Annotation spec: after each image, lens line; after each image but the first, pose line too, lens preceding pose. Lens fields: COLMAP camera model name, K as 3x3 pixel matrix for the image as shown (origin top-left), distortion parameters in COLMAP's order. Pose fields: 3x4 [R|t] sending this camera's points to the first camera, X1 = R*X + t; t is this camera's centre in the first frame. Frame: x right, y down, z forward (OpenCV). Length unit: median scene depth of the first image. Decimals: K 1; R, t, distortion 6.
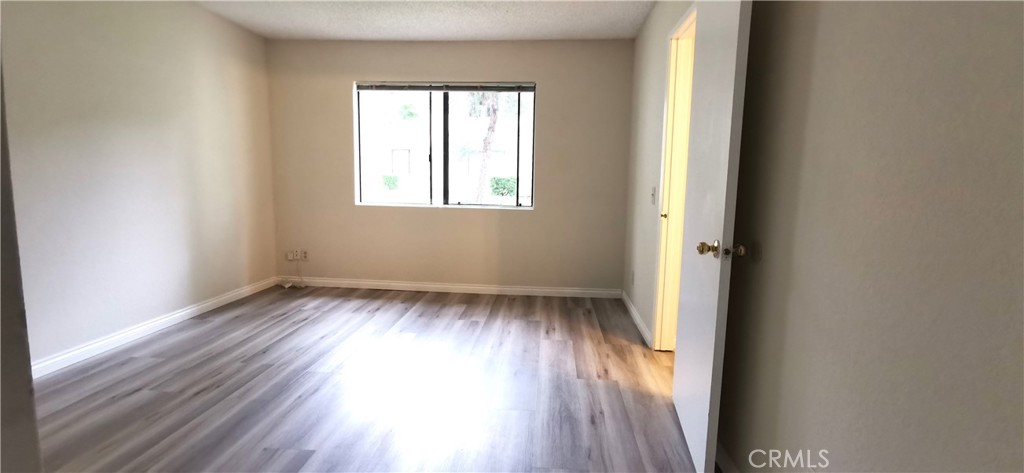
lens RADIAL K [[474.2, 0, 512.0], [0, 474.2, 236.5], [0, 0, 1]] dist [0.000422, 0.000054]
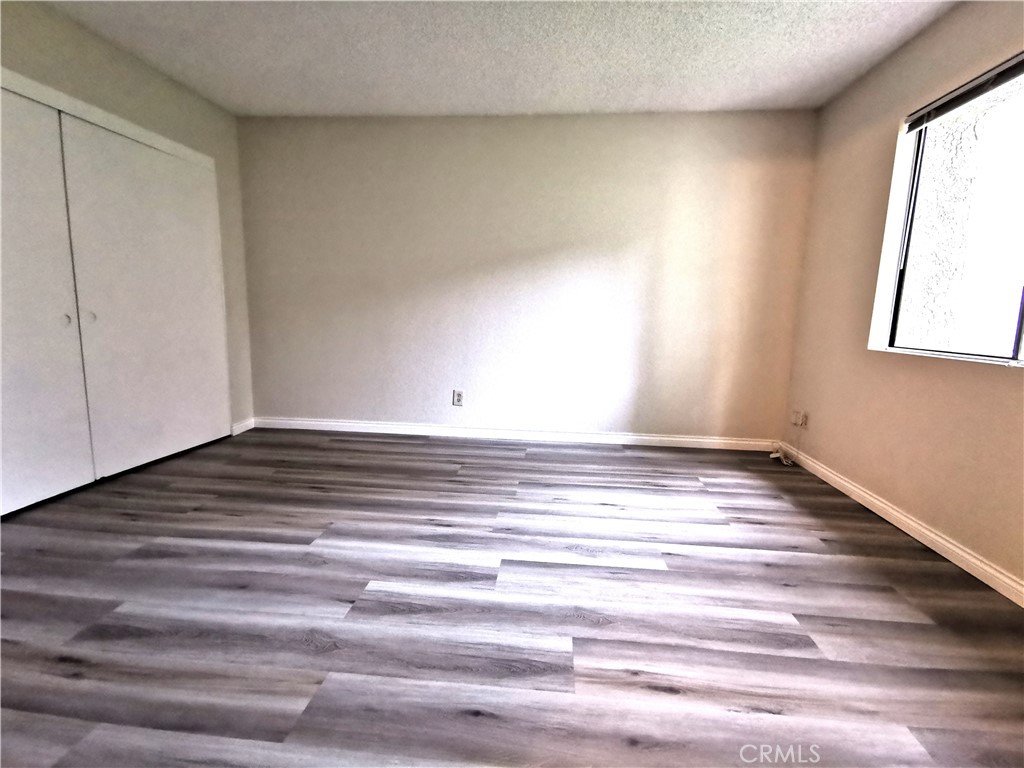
lens RADIAL K [[483.6, 0, 512.0], [0, 483.6, 384.0], [0, 0, 1]] dist [-0.000382, -0.000394]
pose [[-0.018425, 0.127671, -0.991645, 0.290622], [-0.149798, 0.980266, 0.128989, -0.043010], [0.988545, 0.150923, 0.001064, 0.715451]]
